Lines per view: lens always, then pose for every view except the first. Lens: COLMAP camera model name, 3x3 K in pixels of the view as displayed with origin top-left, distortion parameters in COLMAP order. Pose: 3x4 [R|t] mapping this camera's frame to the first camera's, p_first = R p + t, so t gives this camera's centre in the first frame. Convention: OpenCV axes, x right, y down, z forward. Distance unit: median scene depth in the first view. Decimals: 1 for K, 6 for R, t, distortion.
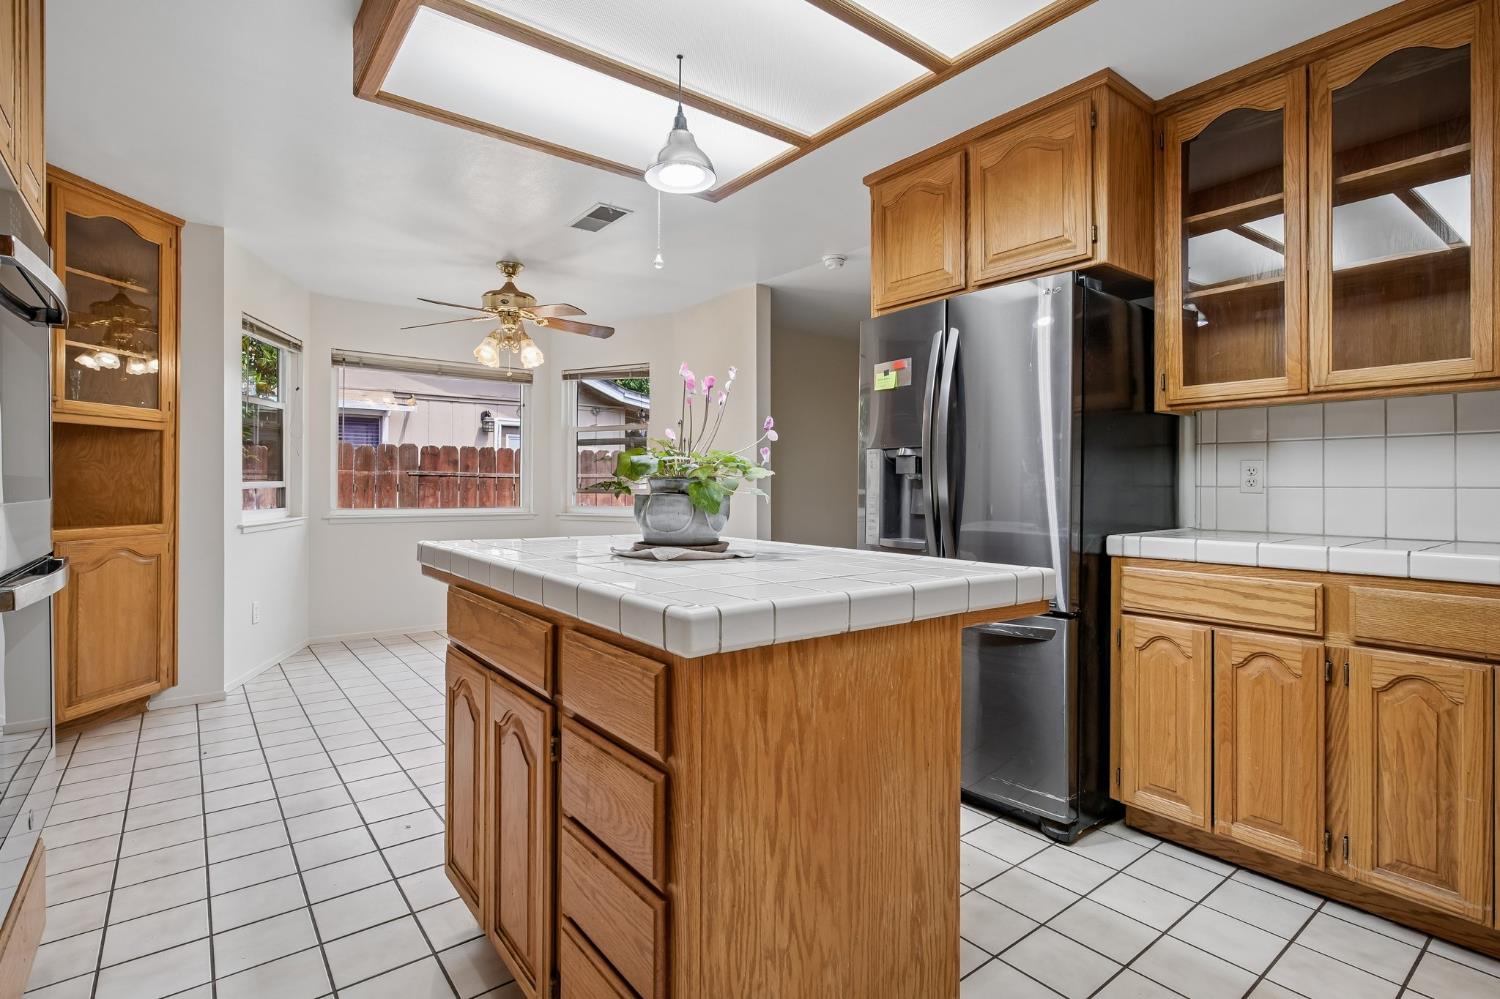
lens RADIAL K [[719.6, 0, 756.9], [0, 719.6, 486.5], [0, 0, 1]] dist [-0.006341, 0.003798]
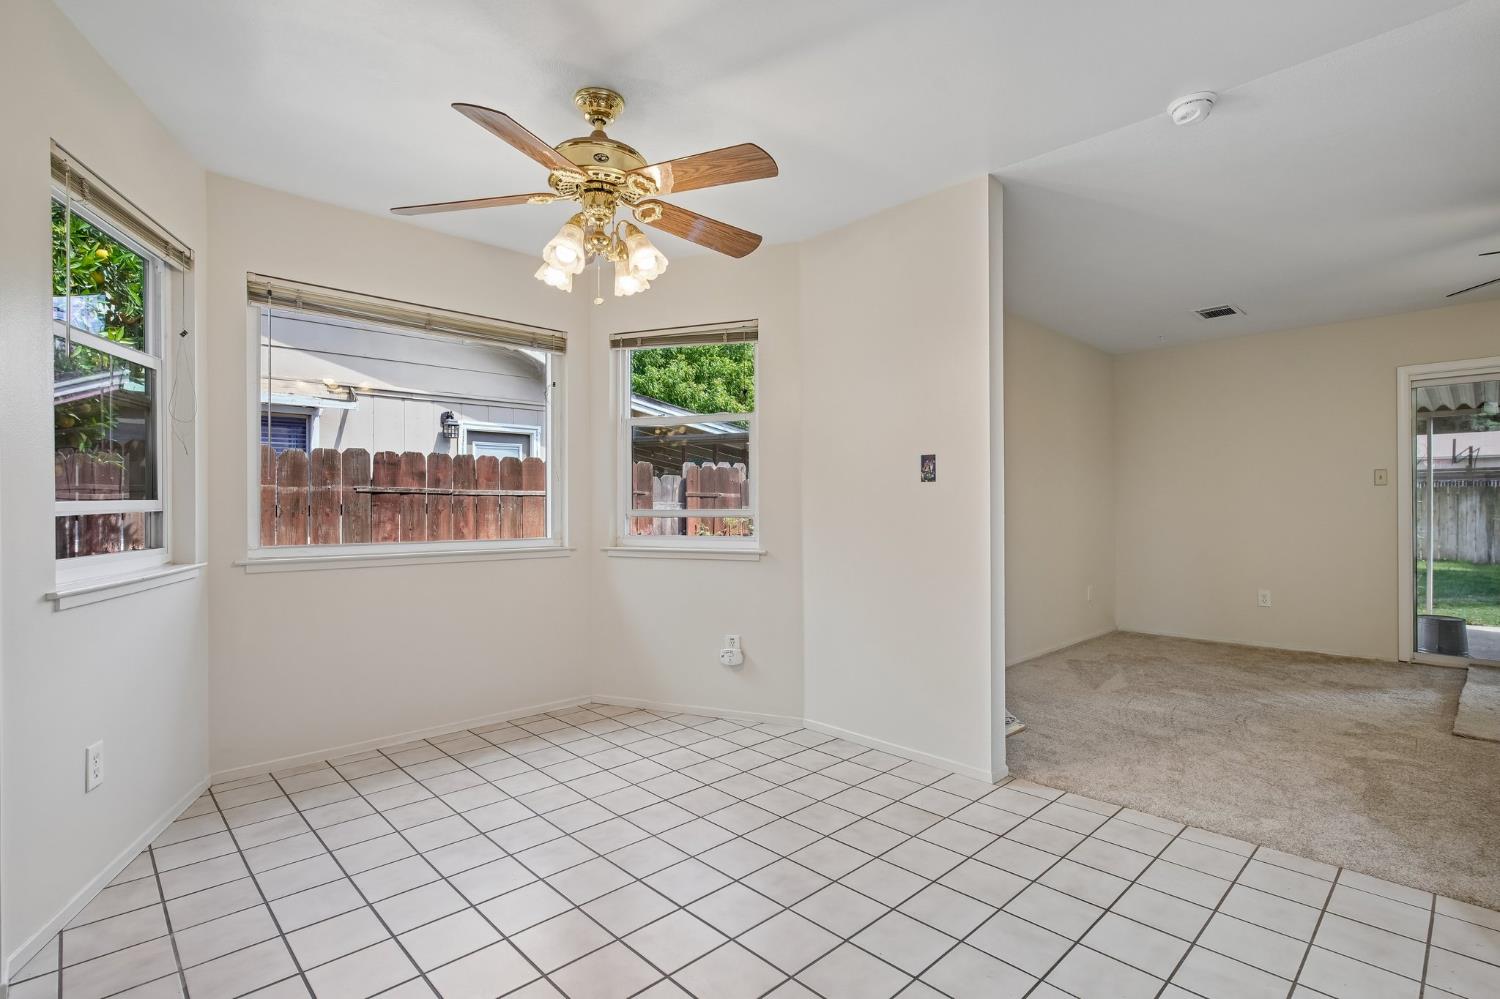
lens RADIAL K [[719.6, 0, 757.1], [0, 719.6, 509.9], [0, 0, 1]] dist [-0.006341, 0.003798]
pose [[0.995569, -0.005480, 0.093874, -0.159659], [0.004920, 0.999969, 0.006194, -0.000607], [-0.093905, -0.005704, 0.995565, 0.257336]]
